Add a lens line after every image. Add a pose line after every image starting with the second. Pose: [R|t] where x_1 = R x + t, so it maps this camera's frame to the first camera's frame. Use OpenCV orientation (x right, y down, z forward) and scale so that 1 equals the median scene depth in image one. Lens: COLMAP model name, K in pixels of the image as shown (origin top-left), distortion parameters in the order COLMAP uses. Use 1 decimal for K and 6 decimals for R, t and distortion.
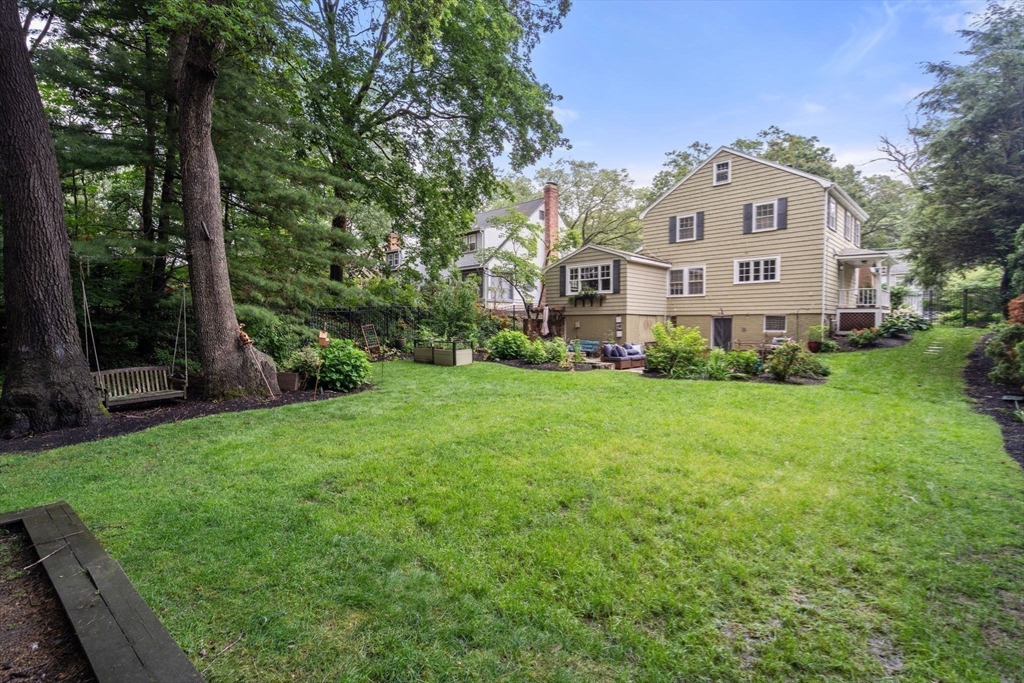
lens RADIAL K [[481.7, 0, 531.1], [0, 481.7, 343.0], [0, 0, 1]] dist [0.002803, -0.000485]
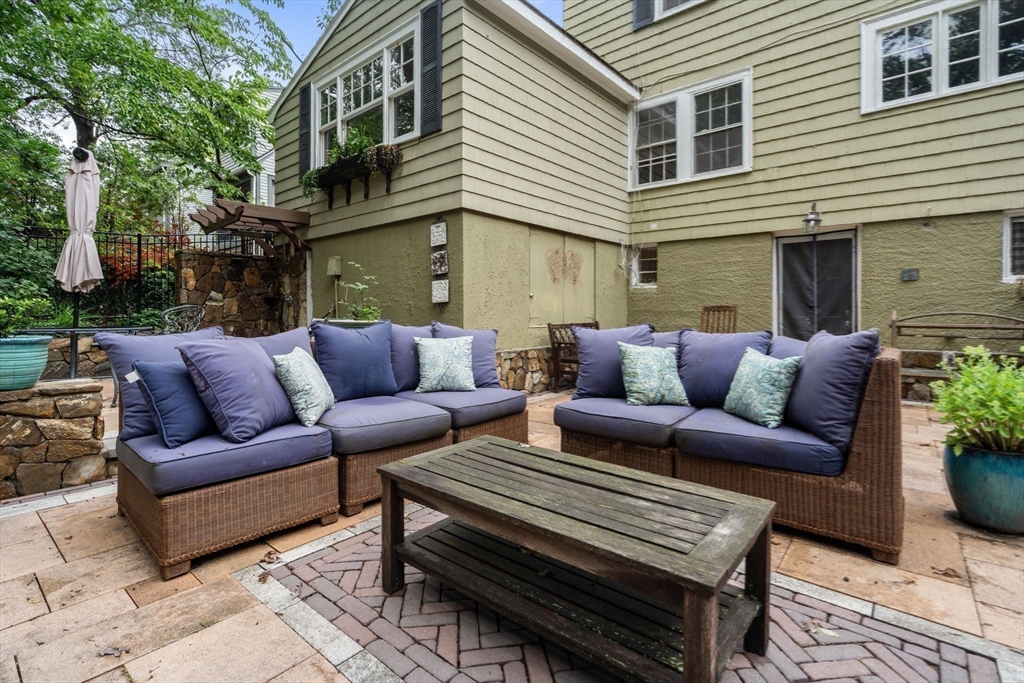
lens RADIAL K [[481.7, 0, 530.4], [0, 481.7, 313.6], [0, 0, 1]] dist [0.002803, -0.000485]
pose [[0.998674, -0.000117, 0.051476, 0.216378], [0.001962, 0.999357, -0.035798, 0.002308], [-0.051439, 0.035852, 0.998032, 0.739719]]
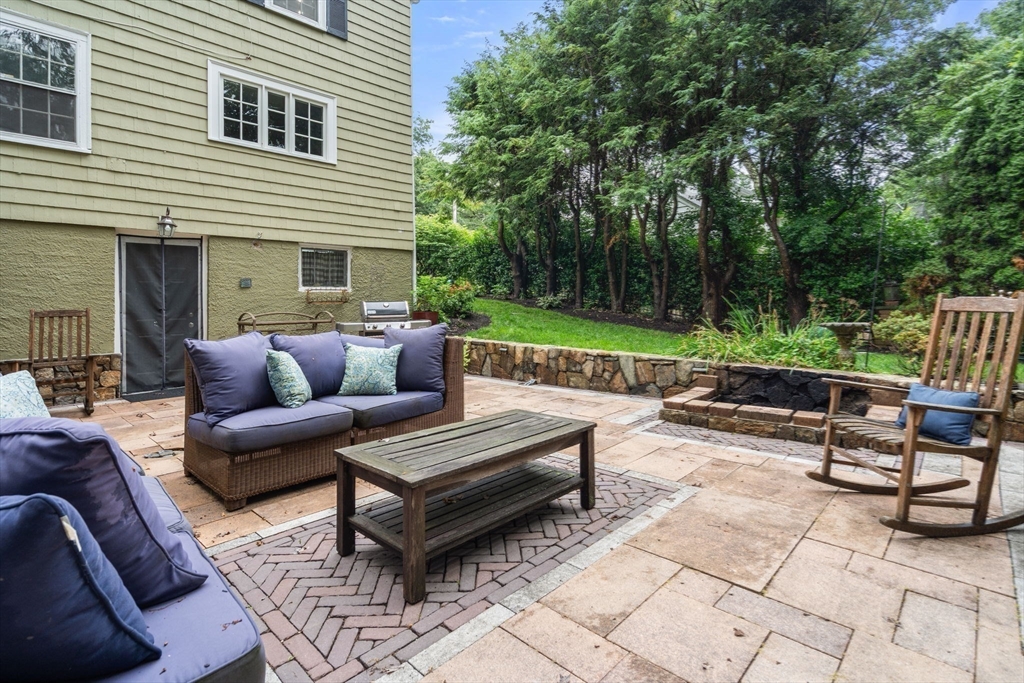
lens RADIAL K [[492.4, 0, 507.4], [0, 492.4, 290.0], [0, 0, 1]] dist [-0.000027, 0.000087]
pose [[0.037056, 0.026468, 0.998963, 0.109977], [0.057108, 0.997959, -0.028560, -0.003657], [-0.997680, 0.058107, 0.035468, 0.803634]]
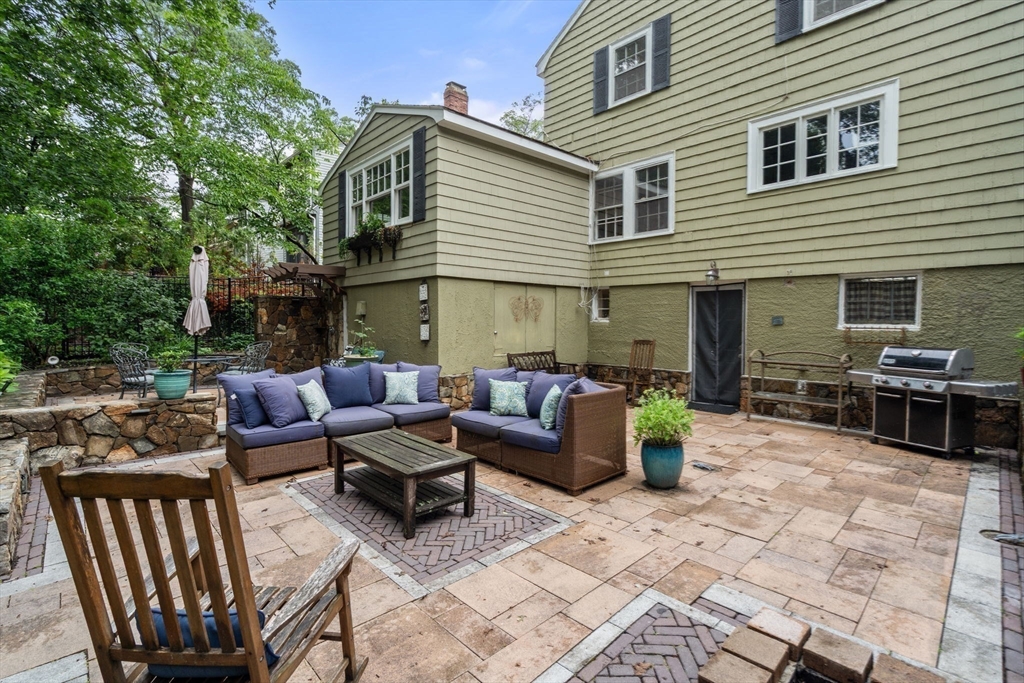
lens RADIAL K [[481.7, 0, 529.0], [0, 481.7, 328.8], [0, 0, 1]] dist [0.002803, -0.000485]
pose [[0.997632, 0.005068, -0.068592, 0.285280], [-0.006248, 0.999836, -0.016994, -0.015417], [0.068494, 0.017383, 0.997500, 0.638411]]
